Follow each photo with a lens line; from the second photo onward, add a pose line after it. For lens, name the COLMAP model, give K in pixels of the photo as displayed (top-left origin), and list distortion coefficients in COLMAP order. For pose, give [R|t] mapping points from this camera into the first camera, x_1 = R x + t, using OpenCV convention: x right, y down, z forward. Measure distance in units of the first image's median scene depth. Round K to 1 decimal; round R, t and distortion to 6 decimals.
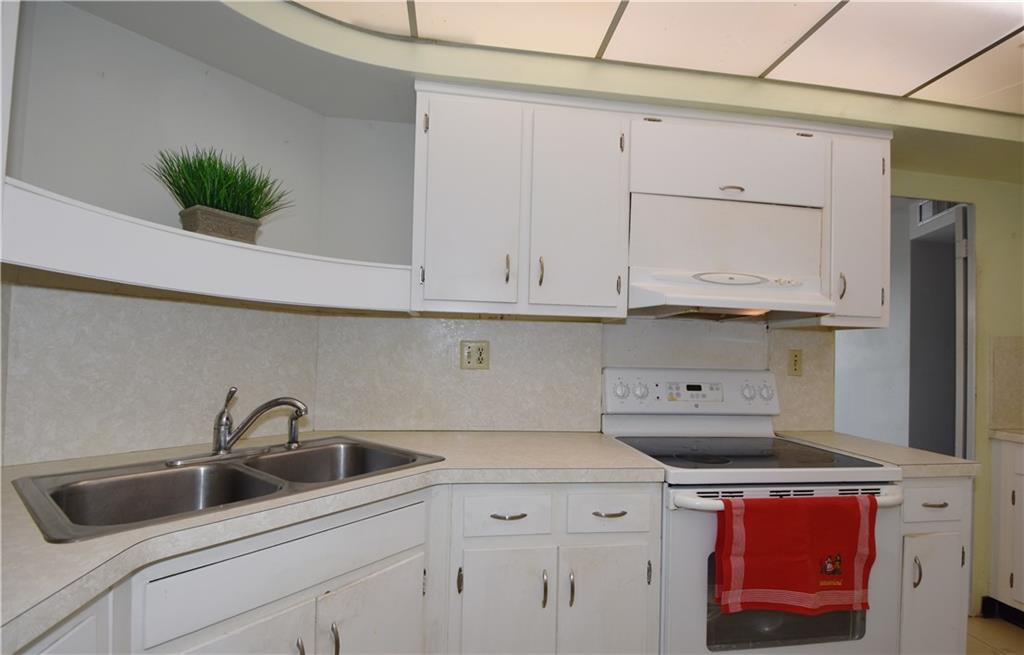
lens RADIAL K [[456.8, 0, 514.8], [0, 456.8, 341.6], [0, 0, 1]] dist [0.015839, -0.025799]
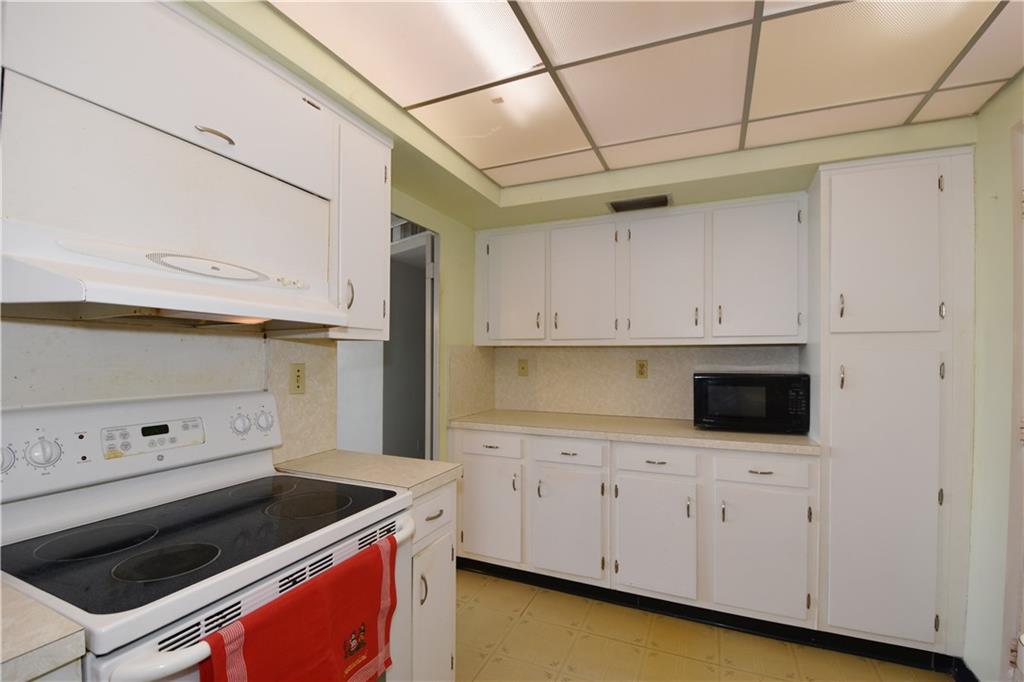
lens RADIAL K [[449.4, 0, 516.1], [0, 449.4, 355.0], [0, 0, 1]] dist [0.013603, -0.023638]
pose [[0.513063, -0.024070, 0.858013, 0.121888], [-0.010505, 0.999356, 0.034317, -0.035883], [-0.858287, -0.026620, 0.512480, 0.262187]]
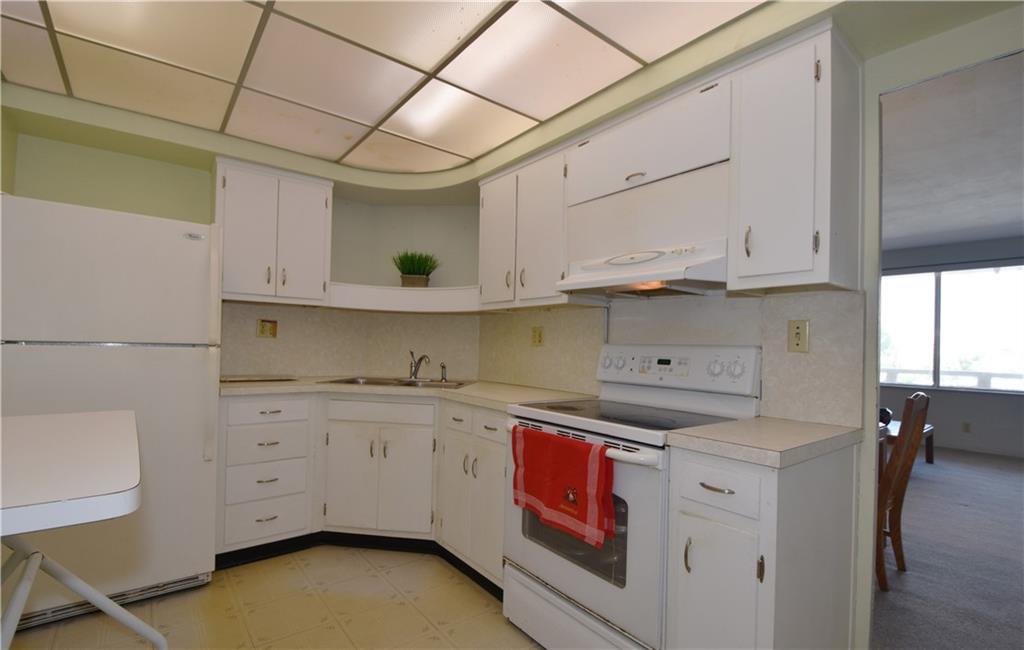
lens RADIAL K [[463.2, 0, 515.5], [0, 463.2, 339.4], [0, 0, 1]] dist [0.018059, -0.026407]
pose [[0.514184, -0.025575, -0.857298, 1.236482], [0.007446, 0.999651, -0.025356, 0.080670], [0.857647, 0.006654, 0.514195, 0.178406]]
